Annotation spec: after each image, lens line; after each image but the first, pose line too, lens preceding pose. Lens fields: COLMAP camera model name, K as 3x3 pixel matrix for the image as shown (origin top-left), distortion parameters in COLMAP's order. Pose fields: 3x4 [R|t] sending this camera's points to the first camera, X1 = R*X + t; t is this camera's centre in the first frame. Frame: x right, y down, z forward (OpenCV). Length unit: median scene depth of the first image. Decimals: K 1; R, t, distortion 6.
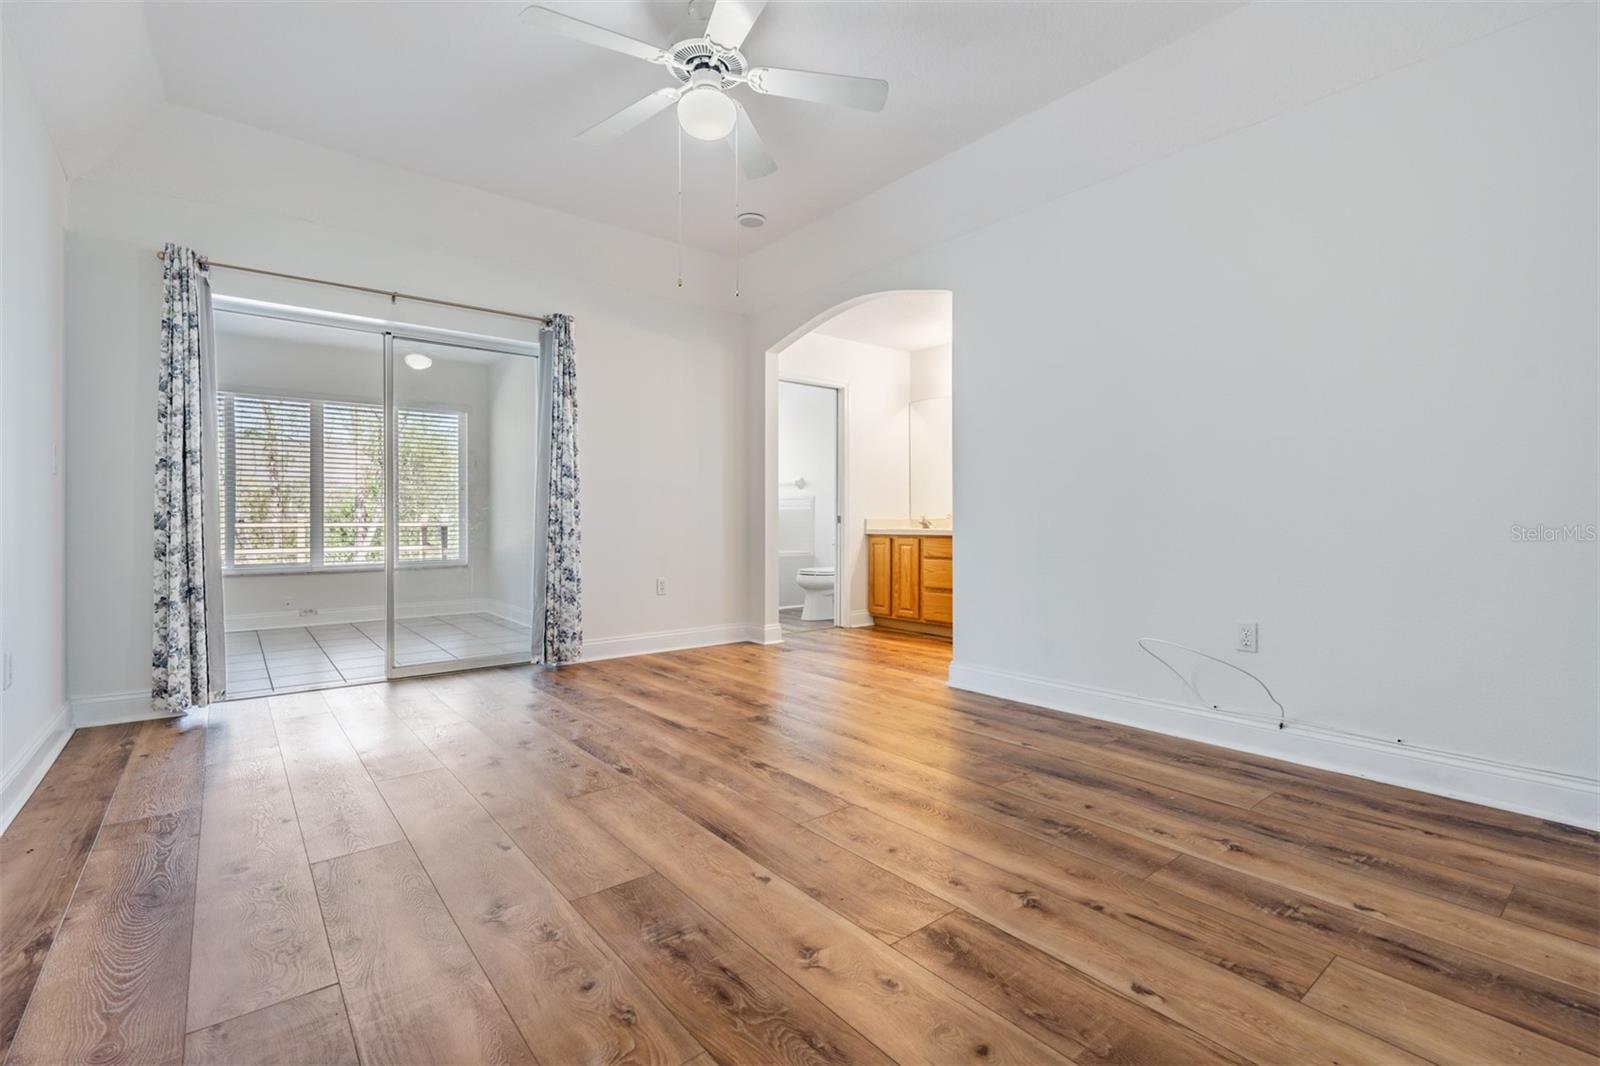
lens RADIAL K [[708.4, 0, 789.2], [0, 708.4, 524.1], [0, 0, 1]] dist [-0.000490, -0.000725]
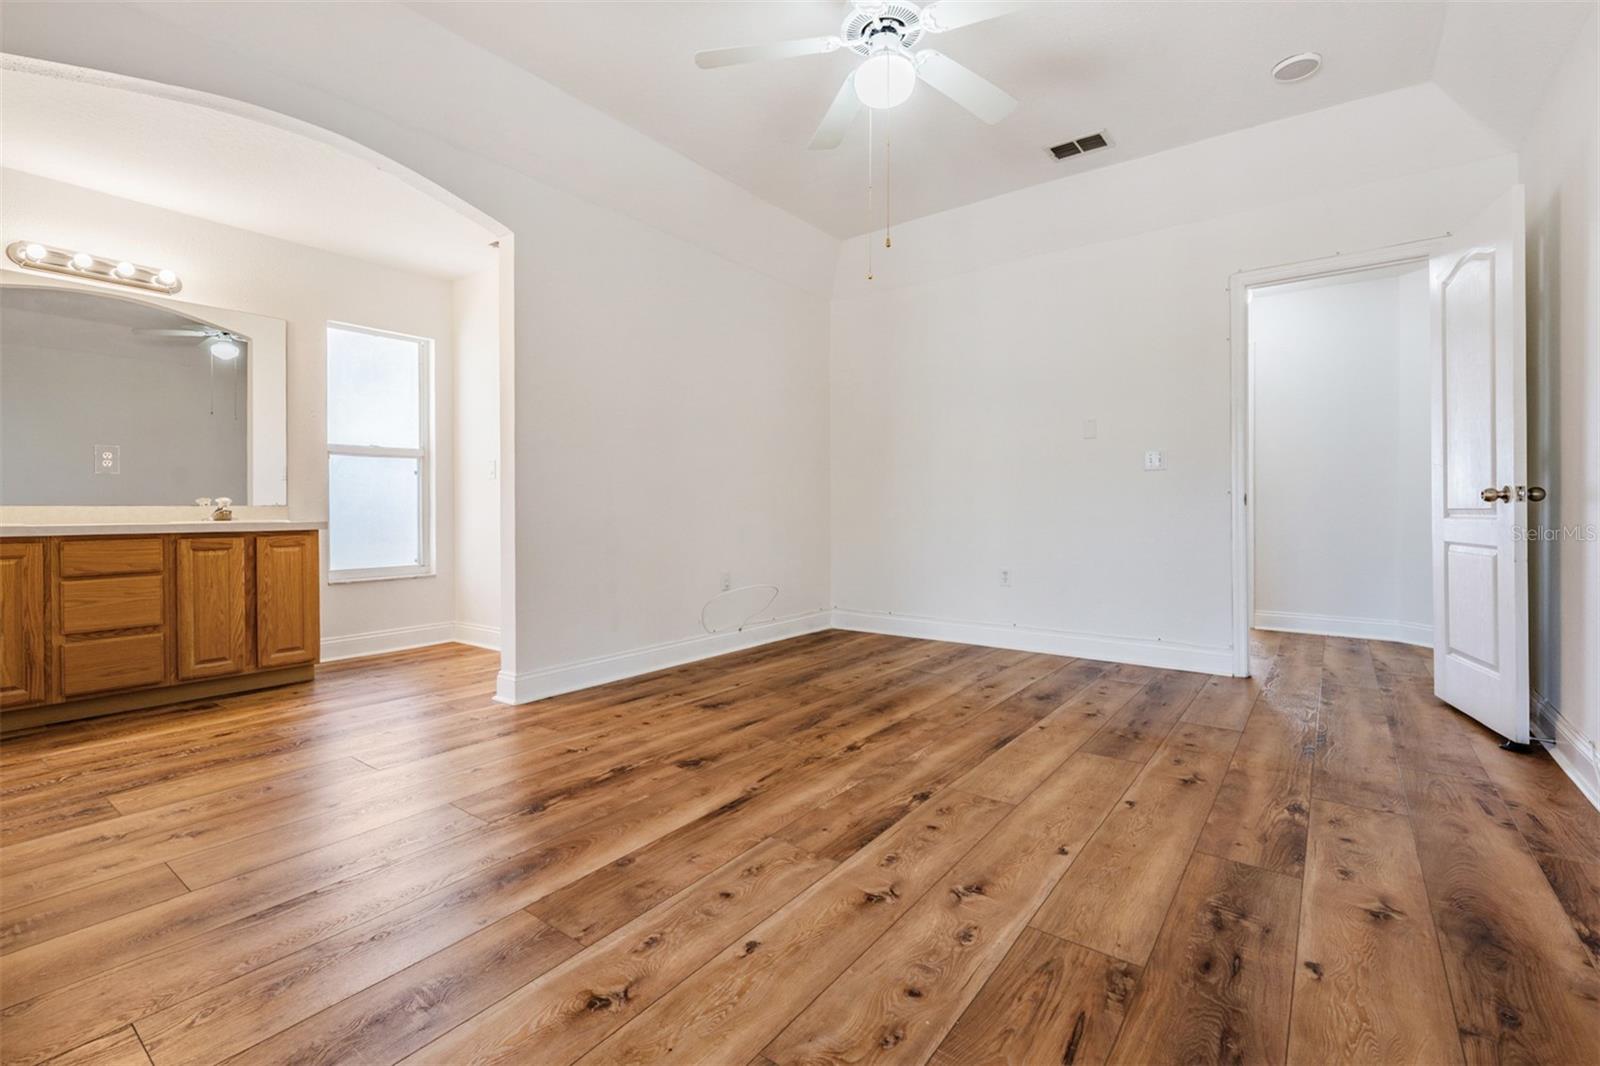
lens RADIAL K [[708.4, 0, 789.2], [0, 708.4, 524.1], [0, 0, 1]] dist [-0.000490, -0.000725]
pose [[-0.240535, -0.018982, 0.970455, -1.010694], [0.006887, 0.999750, 0.021262, -0.002287], [-0.970616, 0.011798, -0.240344, 1.345230]]
